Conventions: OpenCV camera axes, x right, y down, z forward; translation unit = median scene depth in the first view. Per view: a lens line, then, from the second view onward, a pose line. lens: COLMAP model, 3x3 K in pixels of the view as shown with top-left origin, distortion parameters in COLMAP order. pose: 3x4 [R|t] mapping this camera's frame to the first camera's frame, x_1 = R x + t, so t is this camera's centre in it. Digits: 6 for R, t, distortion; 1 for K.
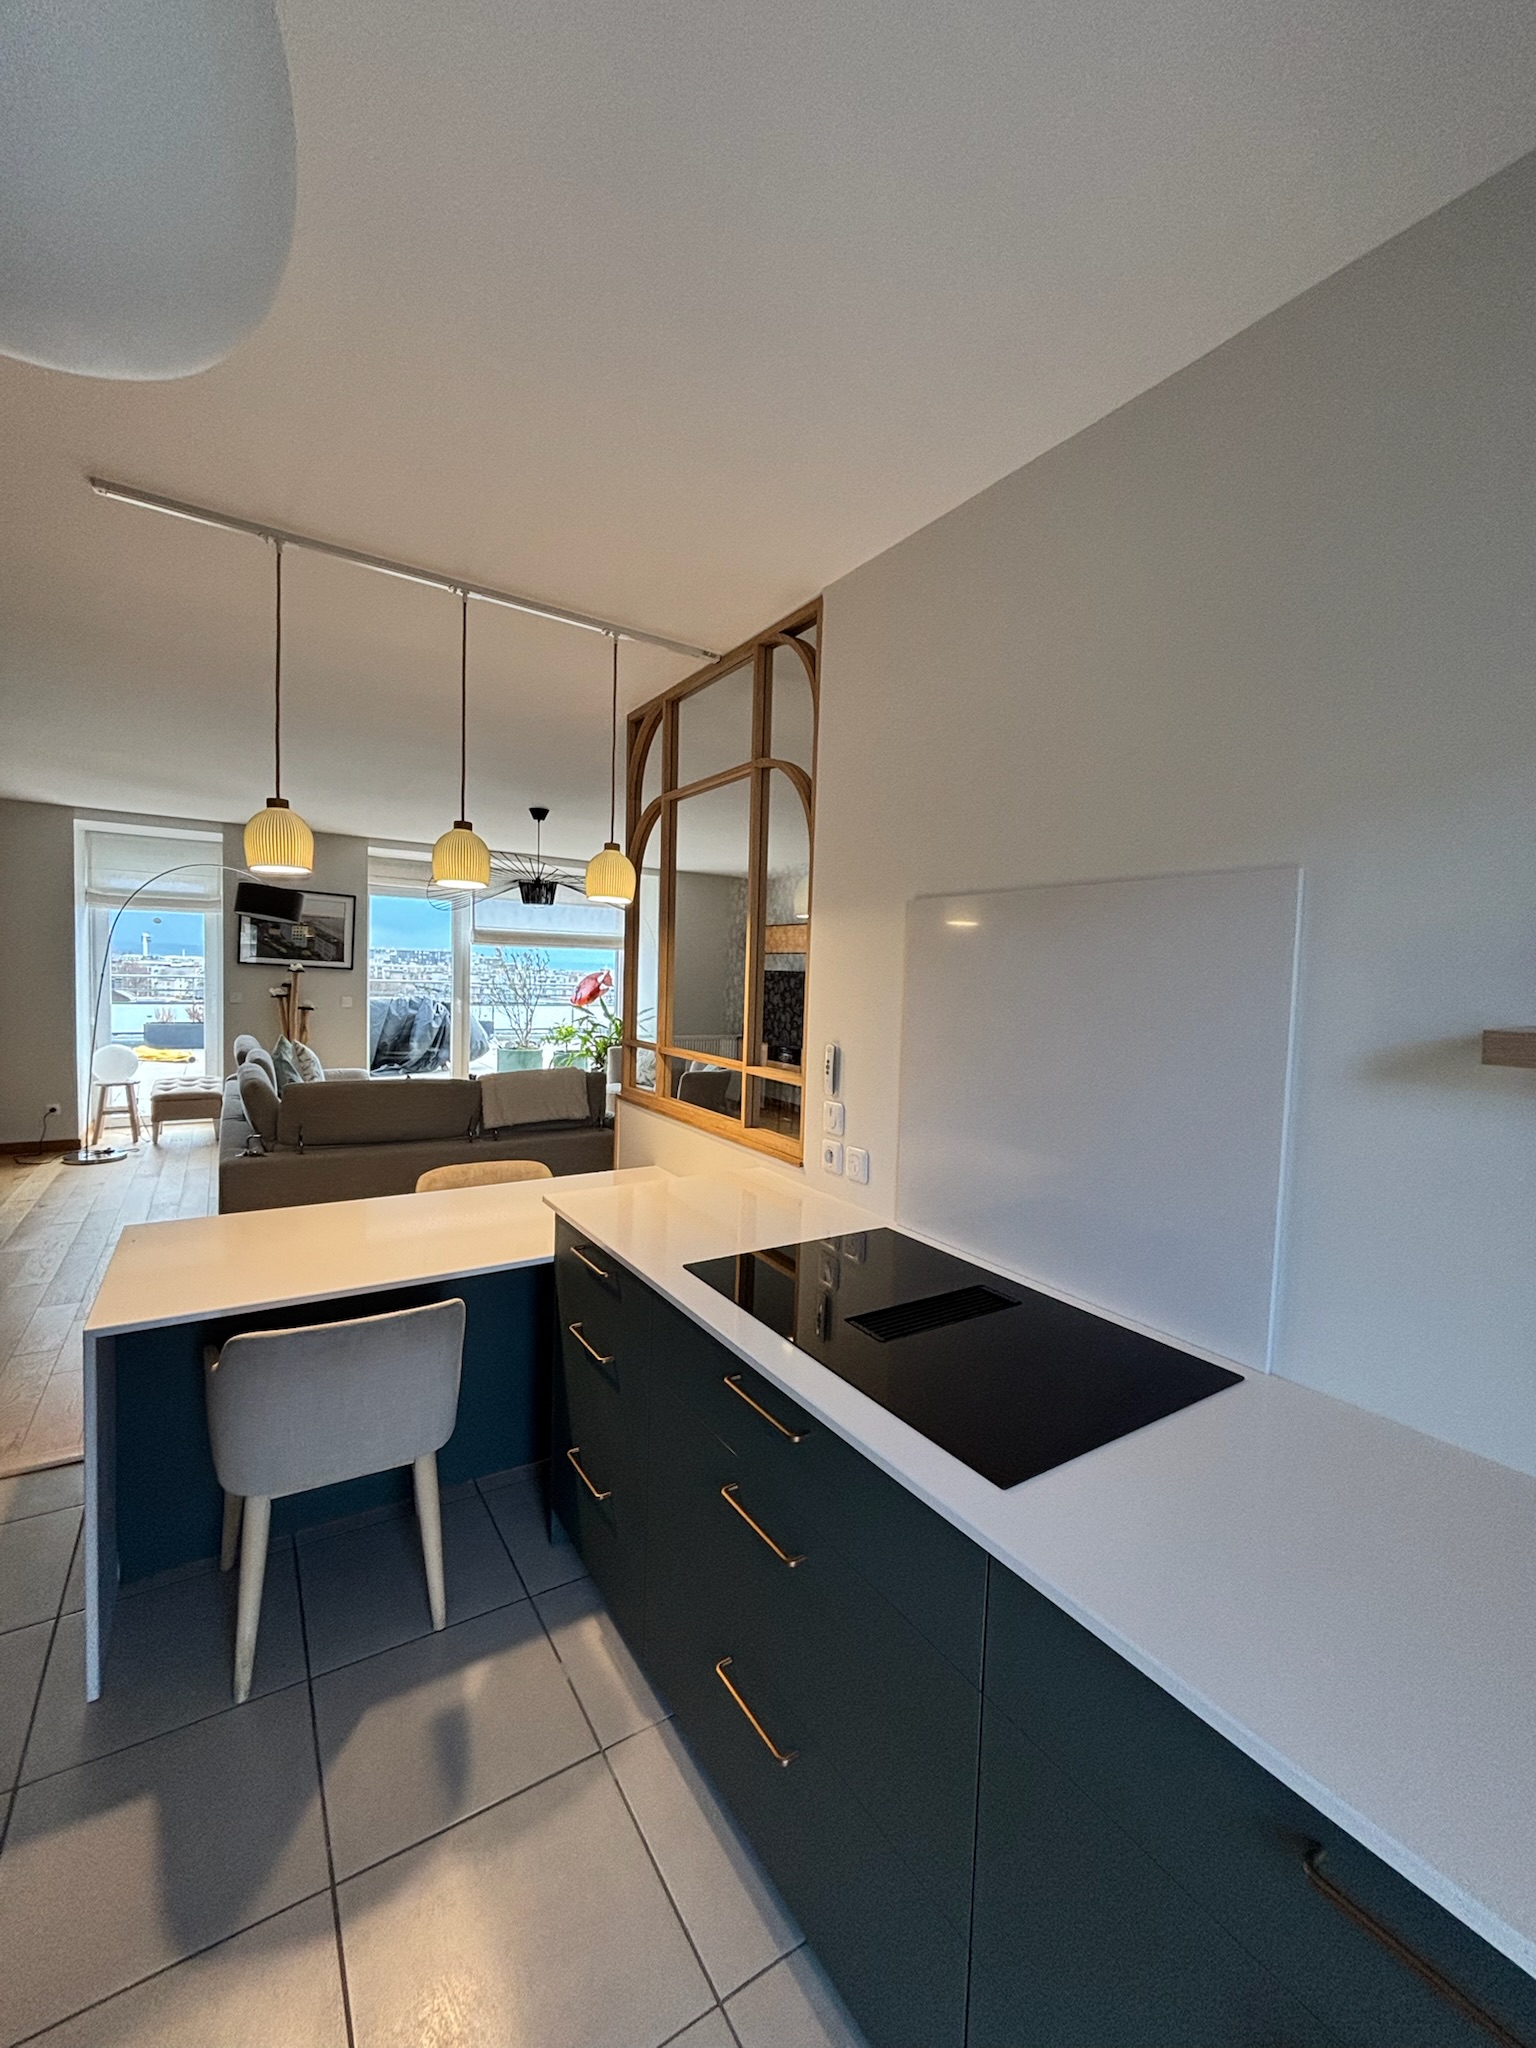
lens RADIAL K [[817.6, 0, 768.0], [0, 817.6, 1024.0], [0, 0, 1]] dist [-0.000513, 0.000006]
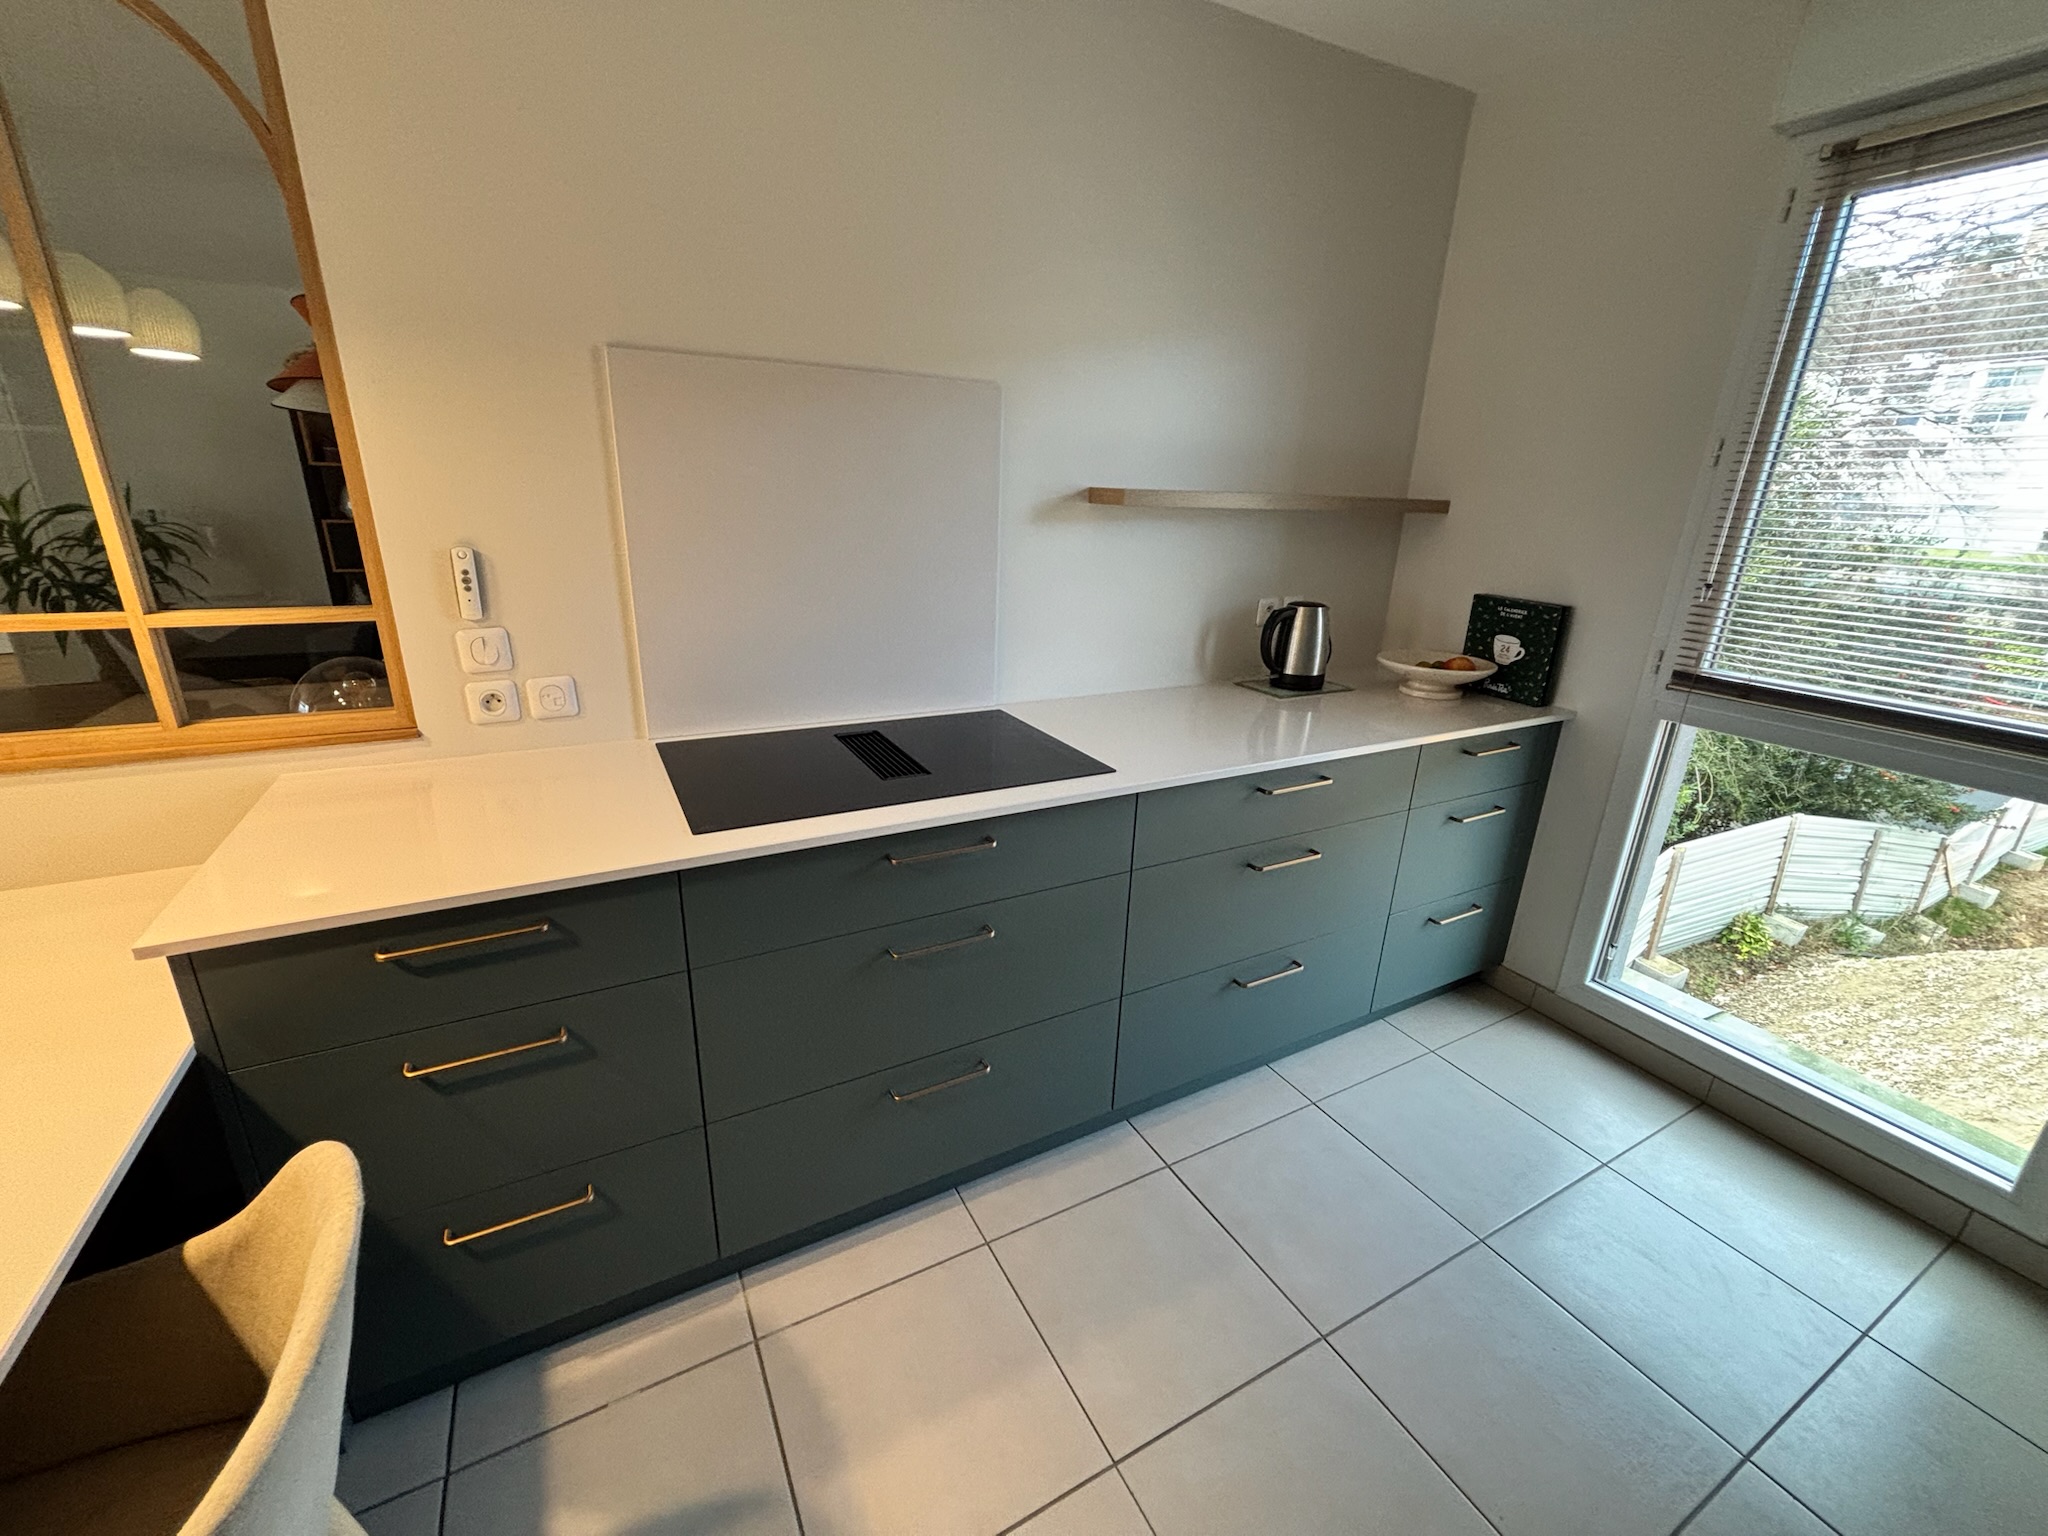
lens RADIAL K [[841.2, 0, 1036.0], [0, 841.2, 773.8], [0, 0, 1]] dist [-0.000739, 0.000245]
pose [[0.078746, -0.348959, 0.933824, -0.228909], [0.033258, 0.937131, 0.347390, -0.009874], [-0.996340, 0.003701, 0.085401, 0.161693]]
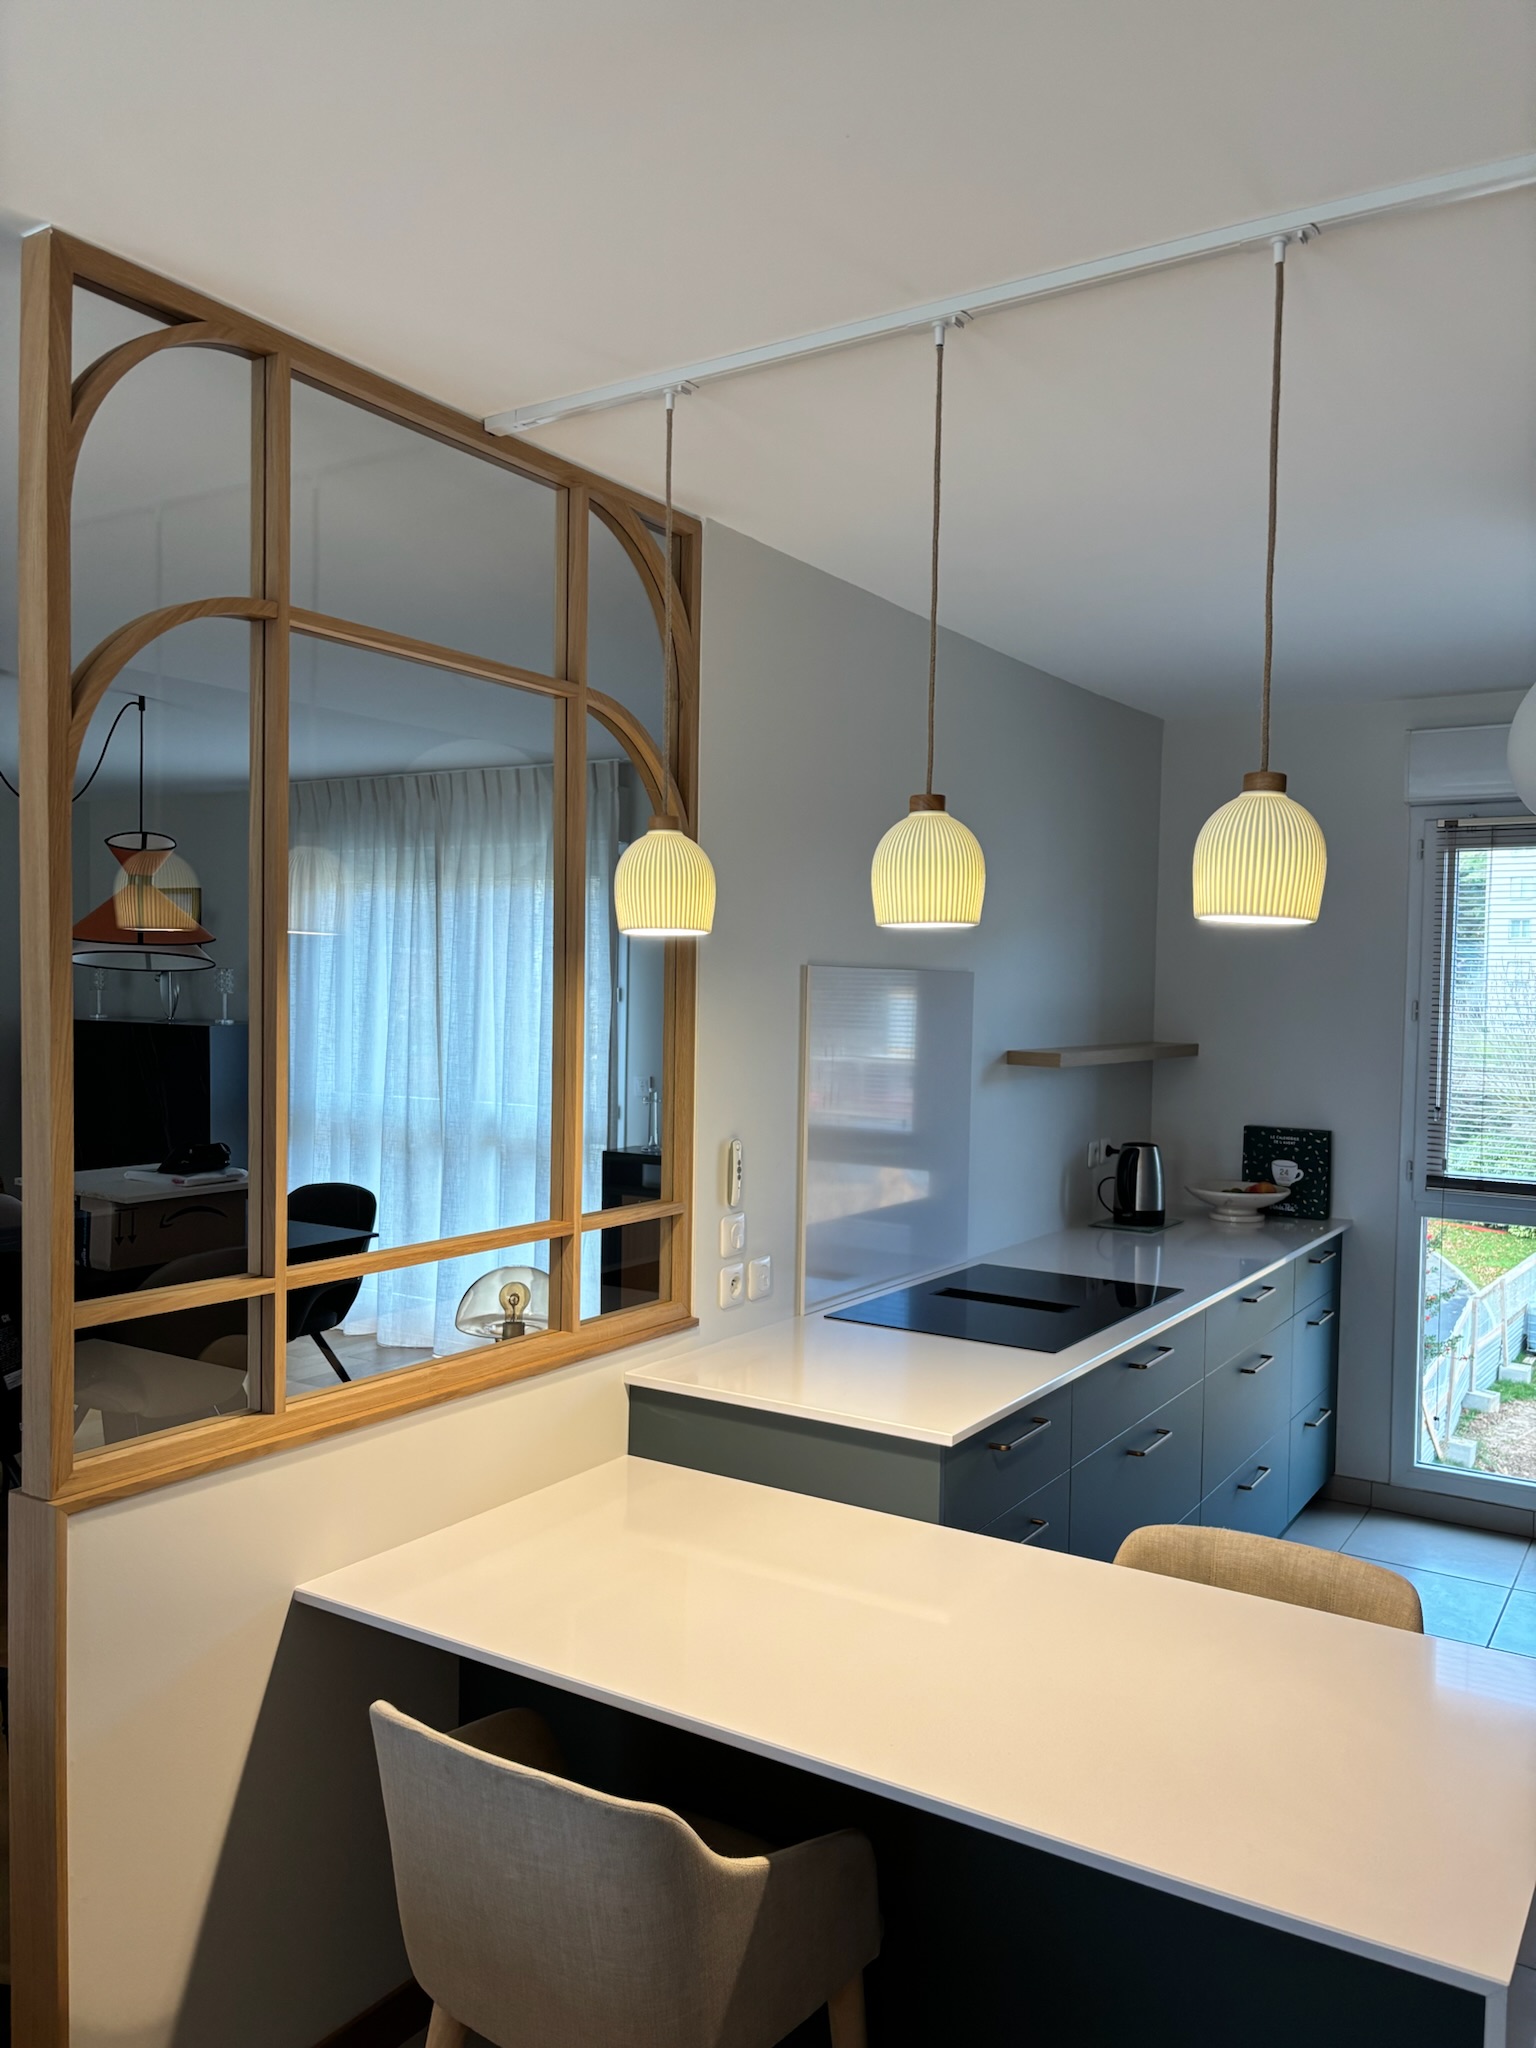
lens RADIAL K [[1559.5, 0, 768.0], [0, 1559.5, 1024.0], [0, 0, 1]] dist [-0.005585, -0.005758]
pose [[-0.408480, -0.062043, 0.910656, -0.460738], [0.027438, 0.996402, 0.080192, -0.073314], [-0.912355, 0.057743, -0.405308, 0.567515]]
